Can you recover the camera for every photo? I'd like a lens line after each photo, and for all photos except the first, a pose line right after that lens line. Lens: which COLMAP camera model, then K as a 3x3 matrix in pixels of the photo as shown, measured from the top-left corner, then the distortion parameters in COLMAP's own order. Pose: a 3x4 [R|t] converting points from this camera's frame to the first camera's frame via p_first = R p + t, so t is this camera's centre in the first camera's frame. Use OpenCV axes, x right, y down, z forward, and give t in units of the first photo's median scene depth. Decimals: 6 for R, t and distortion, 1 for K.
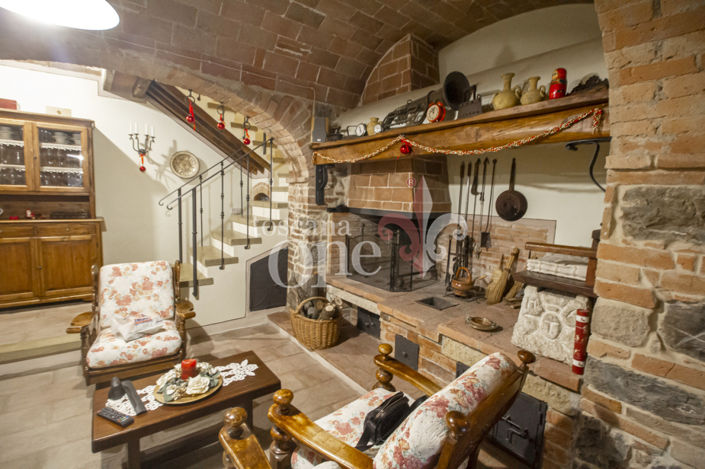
lens RADIAL K [[326.9, 0, 351.9], [0, 326.9, 231.3], [0, 0, 1]] dist [0.000127, -0.011705]
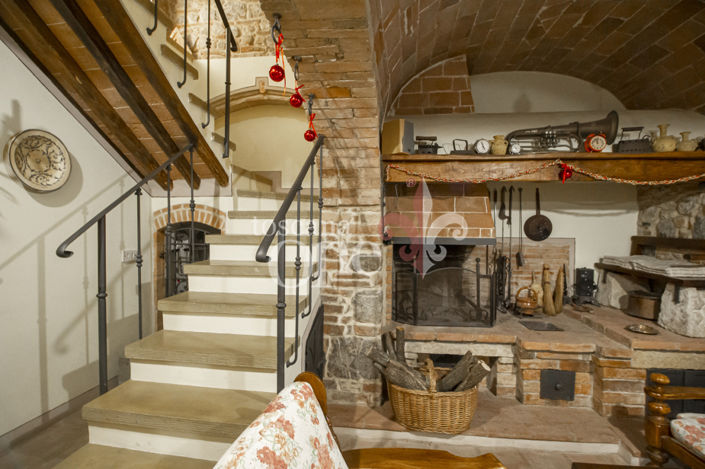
lens RADIAL K [[326.9, 0, 351.9], [0, 326.9, 231.3], [0, 0, 1]] dist [0.000127, -0.011705]
pose [[0.706561, -0.039655, 0.706540, -0.762073], [0.093583, 0.994896, -0.037747, -0.078902], [-0.701437, 0.092790, 0.706666, 0.595040]]
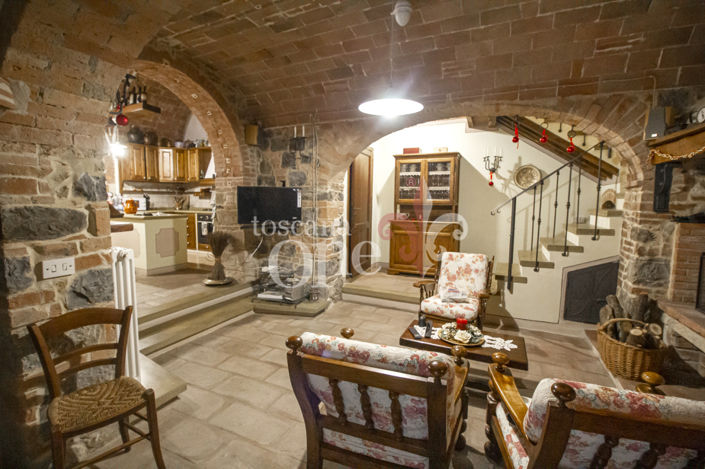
lens RADIAL K [[326.9, 0, 351.9], [0, 326.9, 231.3], [0, 0, 1]] dist [0.000127, -0.011705]
pose [[0.474251, 0.054010, -0.878731, 0.283669], [-0.086303, 0.996161, 0.014650, 0.023096], [0.876149, 0.068890, 0.477092, -0.066149]]
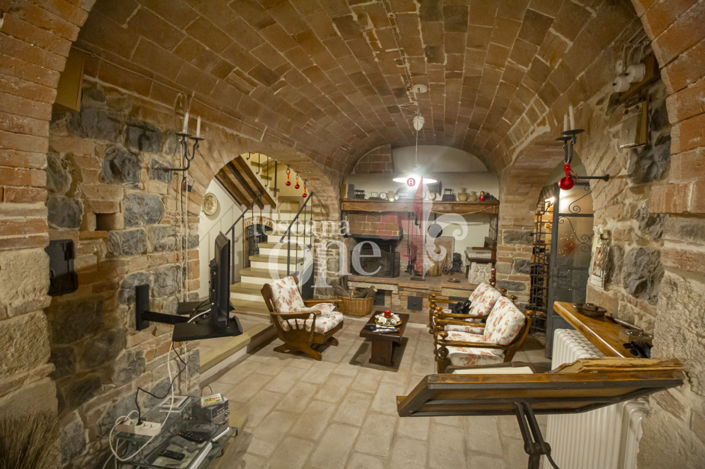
lens RADIAL K [[324.0, 0, 353.7], [0, 324.0, 232.5], [0, 0, 1]] dist [0.002001, -0.011975]
pose [[0.807286, -0.049566, 0.588076, -1.144883], [0.063366, 0.997986, -0.002870, -0.088457], [-0.586749, 0.039581, 0.808801, -0.404326]]
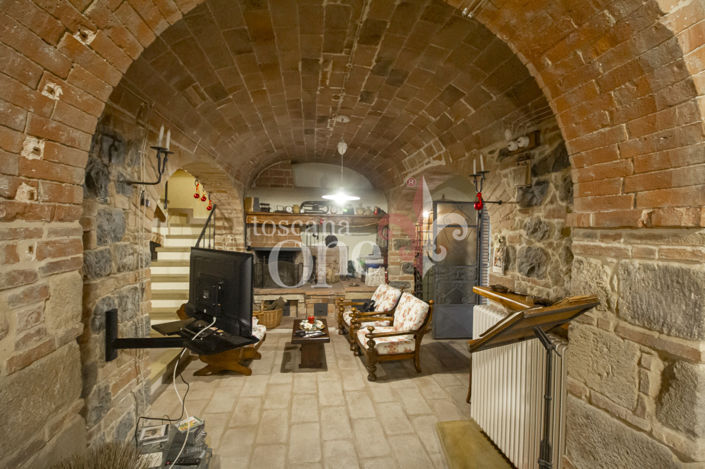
lens RADIAL K [[326.9, 0, 351.9], [0, 326.9, 231.3], [0, 0, 1]] dist [0.000127, -0.011705]
pose [[0.496073, -0.038512, 0.867426, -1.406254], [0.092891, 0.995636, -0.008919, -0.108558], [-0.863298, 0.085001, 0.497486, -0.303261]]
